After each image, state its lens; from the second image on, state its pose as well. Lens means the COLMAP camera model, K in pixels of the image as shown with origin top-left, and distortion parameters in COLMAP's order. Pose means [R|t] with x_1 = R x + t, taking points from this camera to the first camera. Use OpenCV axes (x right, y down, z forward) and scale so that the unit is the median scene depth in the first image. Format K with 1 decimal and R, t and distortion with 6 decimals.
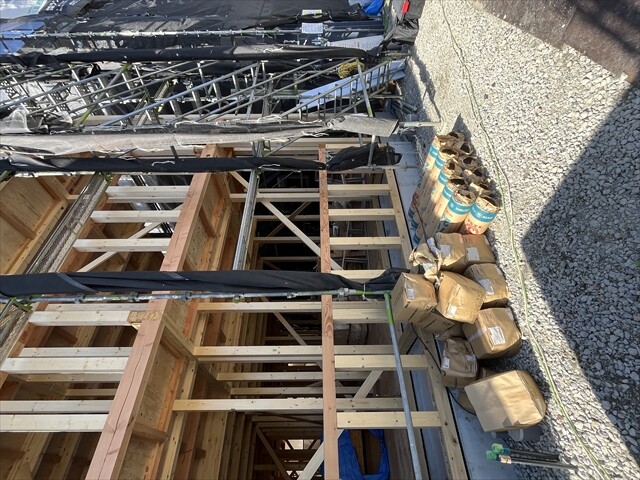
lens RADIAL K [[311.8, 0, 318.2], [0, 311.8, 242.1], [0, 0, 1]] dist [-0.008129, 0.001093]
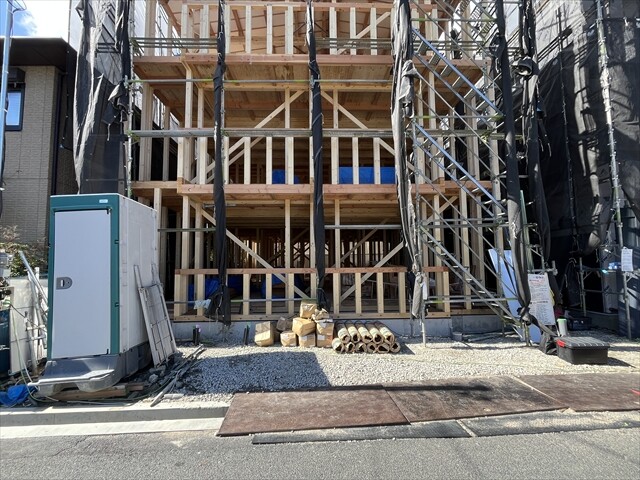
lens RADIAL K [[289.7, 0, 319.0], [0, 289.7, 244.9], [0, 0, 1]] dist [-0.006617, 0.000244]
pose [[-0.001607, 0.997808, -0.066159, -0.013396], [-0.807133, 0.037764, 0.589161, -0.912234], [0.590368, 0.054346, 0.805303, -0.529808]]
